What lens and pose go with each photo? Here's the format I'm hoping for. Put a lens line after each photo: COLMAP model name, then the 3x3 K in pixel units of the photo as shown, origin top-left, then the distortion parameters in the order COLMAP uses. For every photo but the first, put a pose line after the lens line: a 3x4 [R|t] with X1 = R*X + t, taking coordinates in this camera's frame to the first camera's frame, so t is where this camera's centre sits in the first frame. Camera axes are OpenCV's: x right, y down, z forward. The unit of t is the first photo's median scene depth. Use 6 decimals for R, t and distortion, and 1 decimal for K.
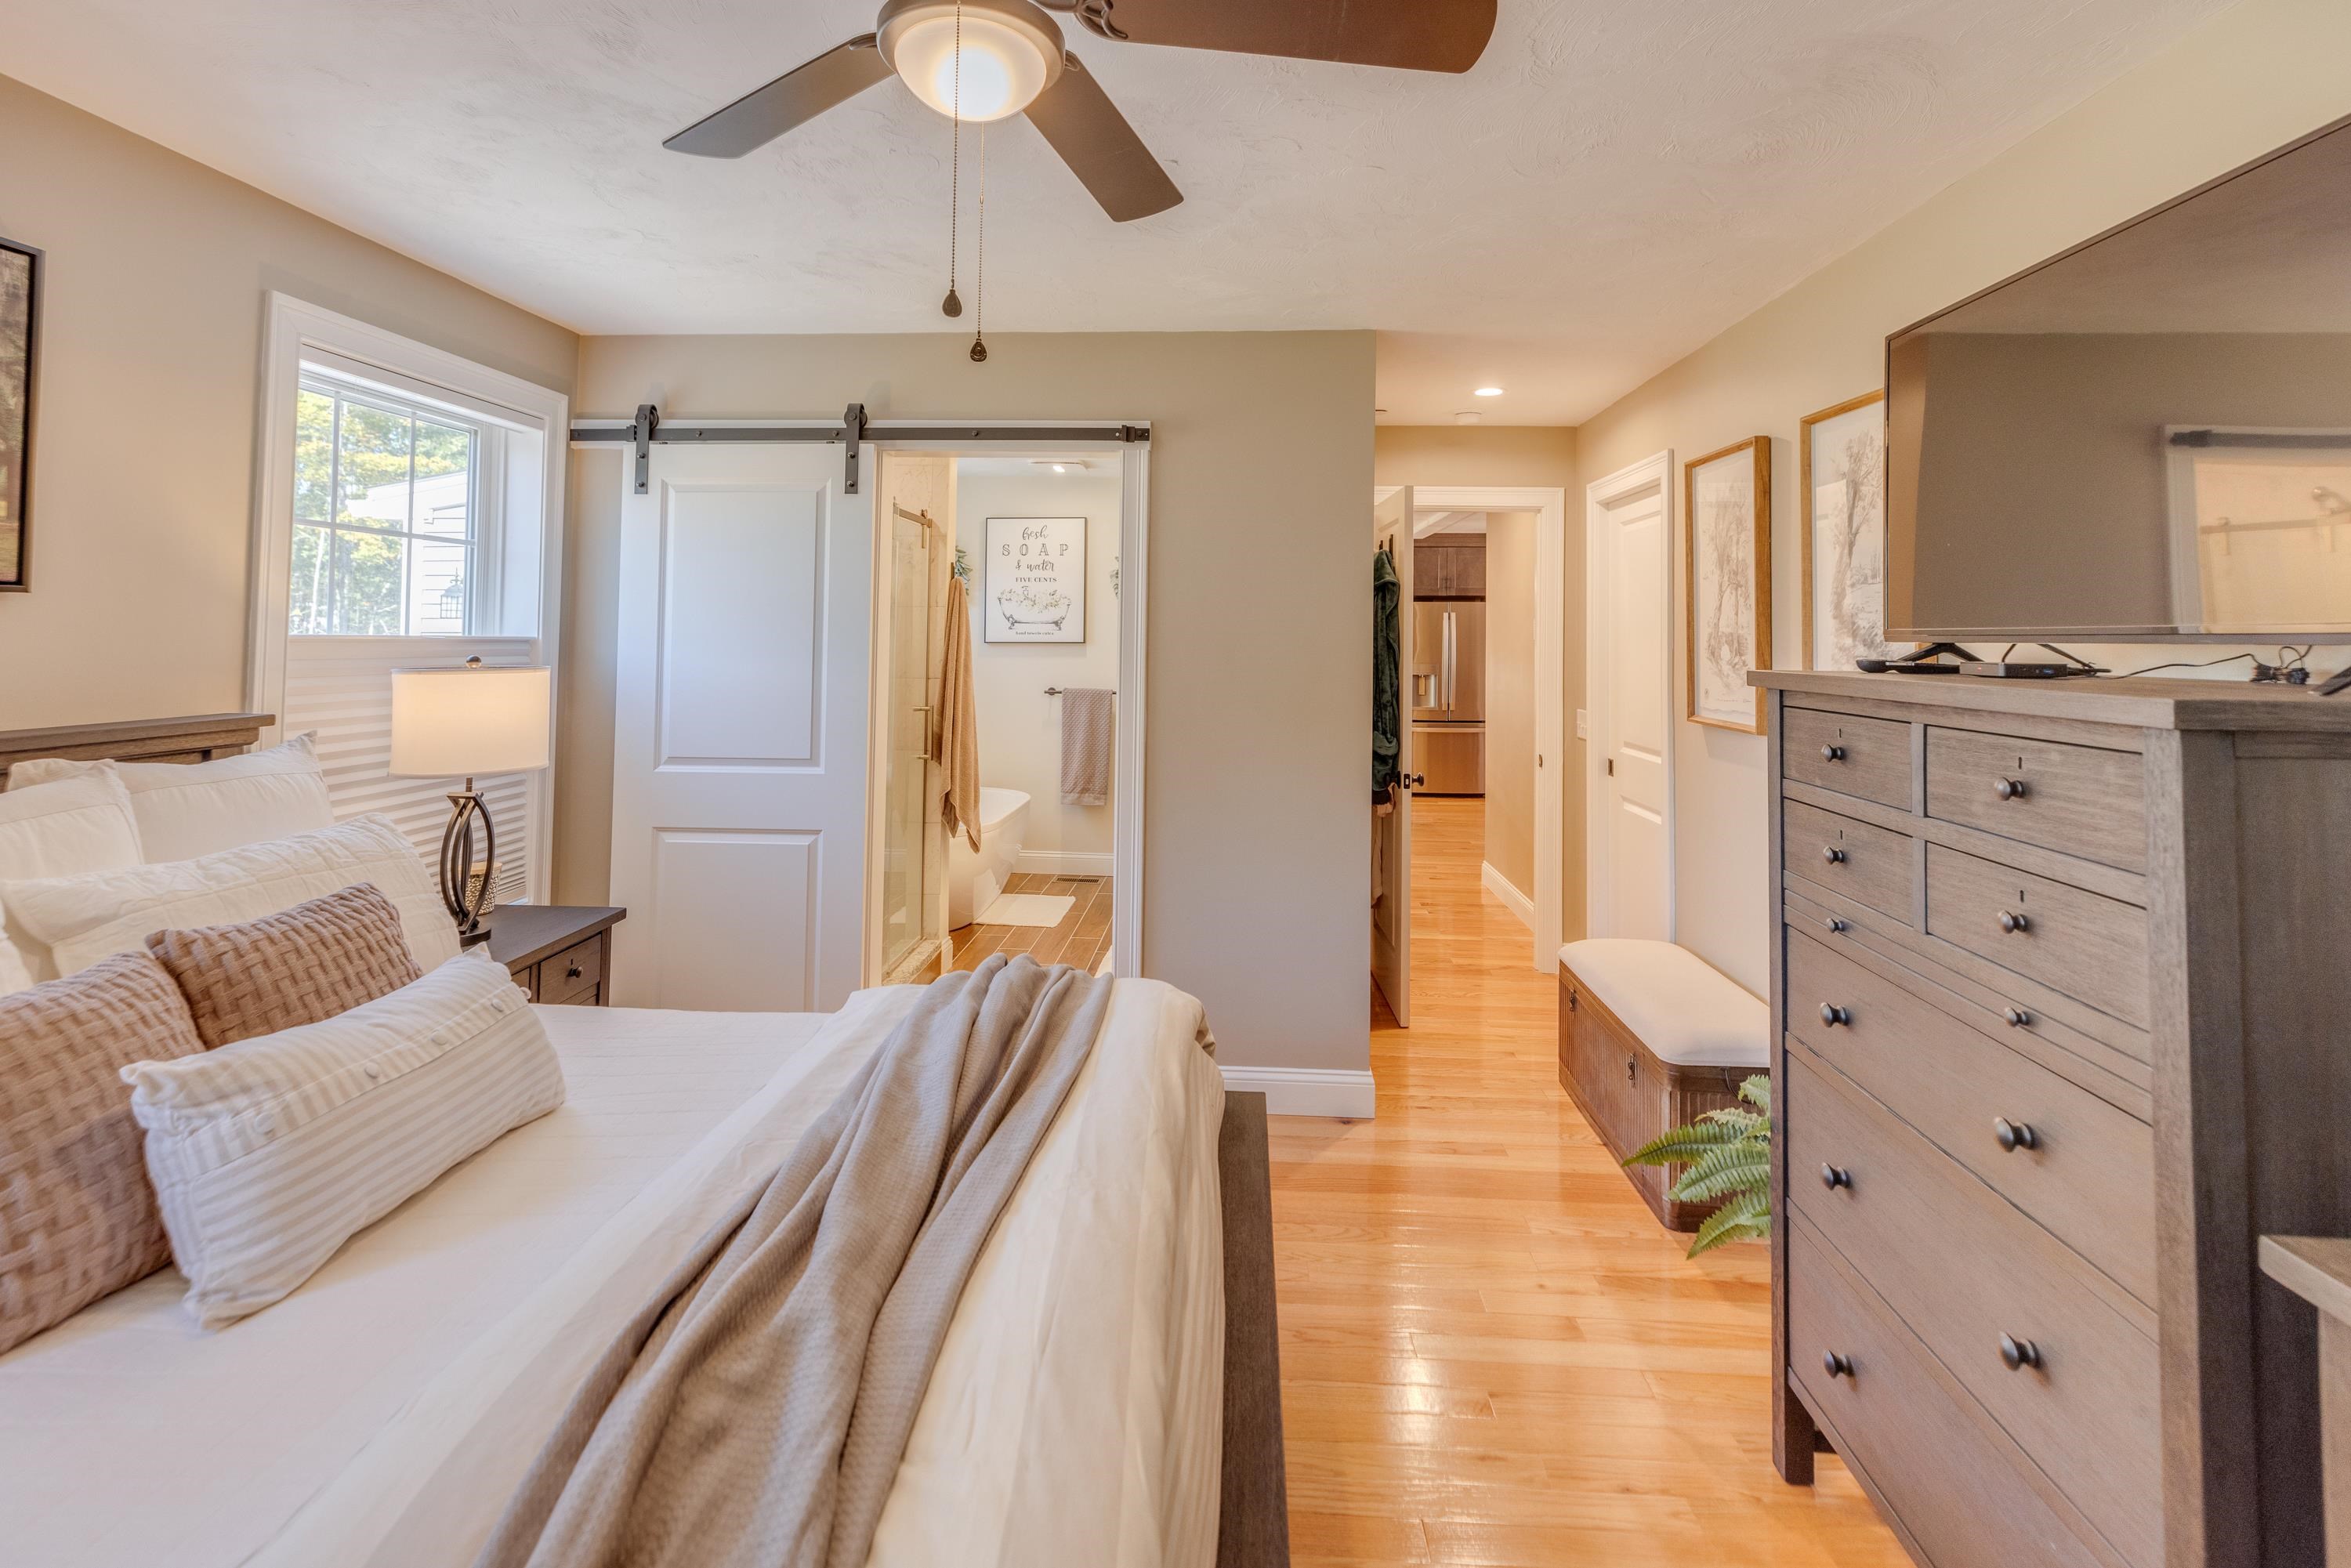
lens RADIAL K [[1104.9, 0, 1166.6], [0, 1104.9, 606.9], [0, 0, 1]] dist [0.001039, 0.000353]
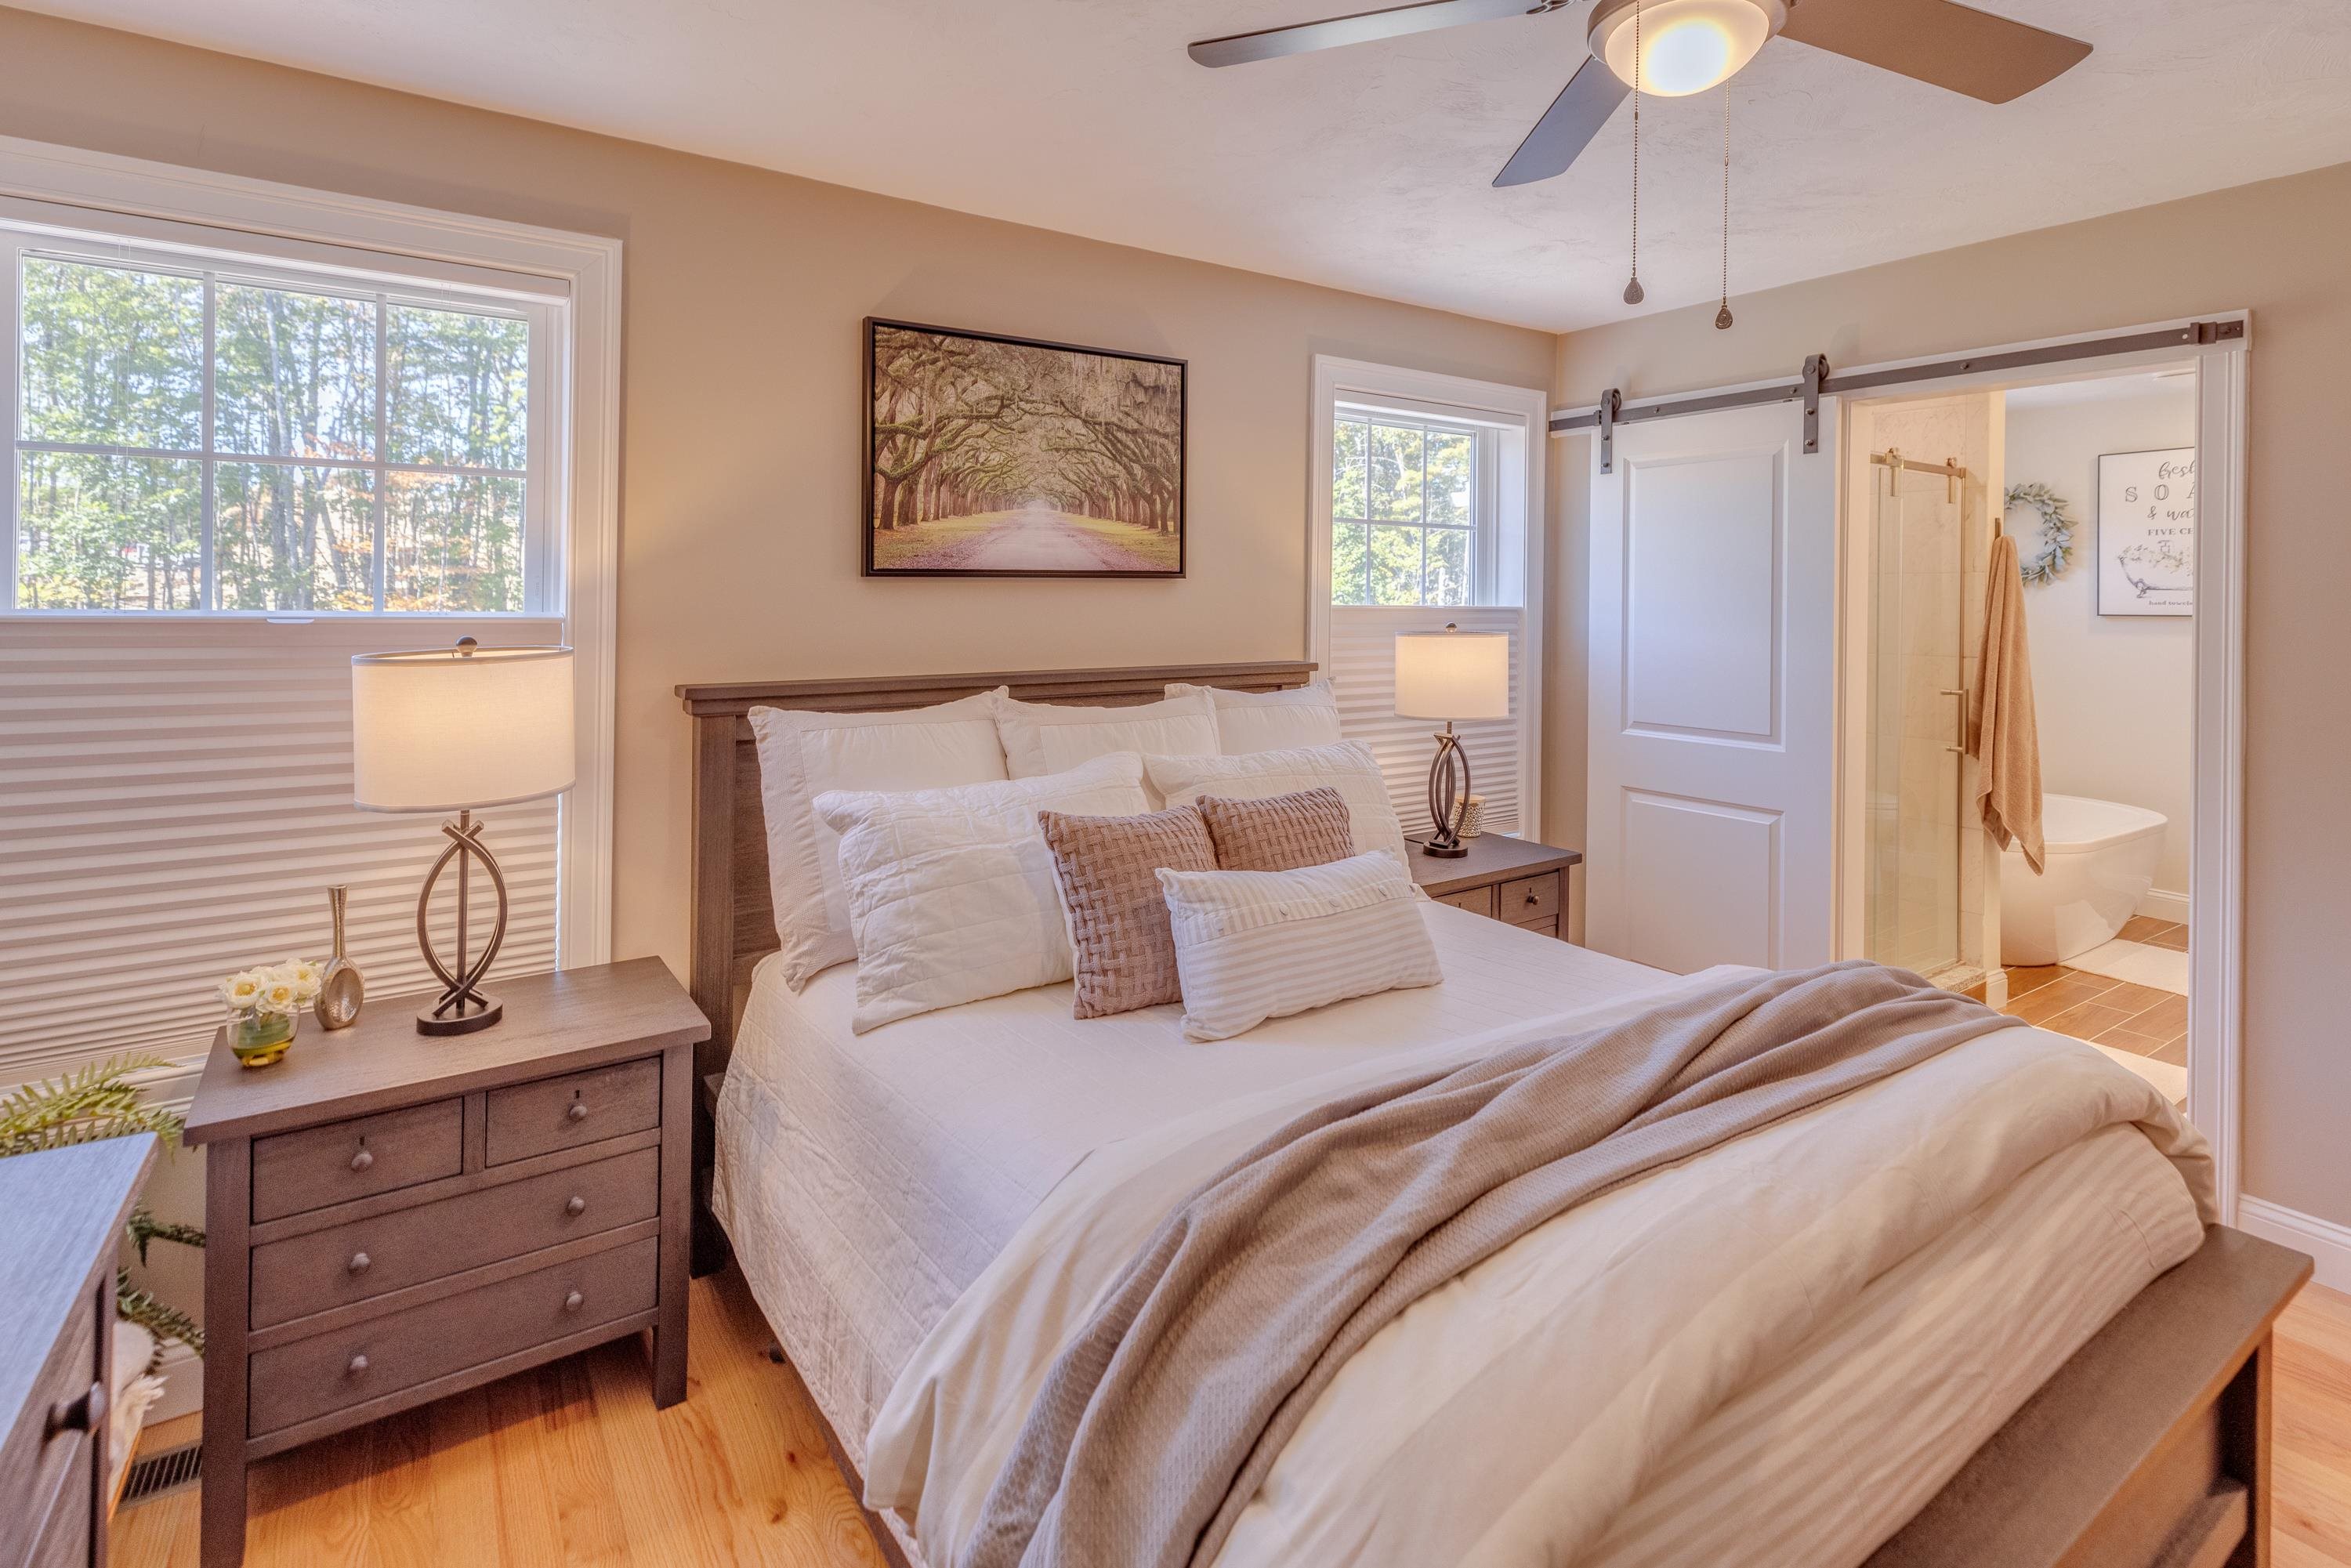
lens RADIAL K [[1104.9, 0, 1166.6], [0, 1104.9, 606.9], [0, 0, 1]] dist [0.001039, 0.000353]
pose [[0.618570, 0.003143, -0.785724, 0.115934], [0.018715, 0.999649, 0.018732, -0.001466], [0.785507, -0.026292, 0.618294, 0.000811]]
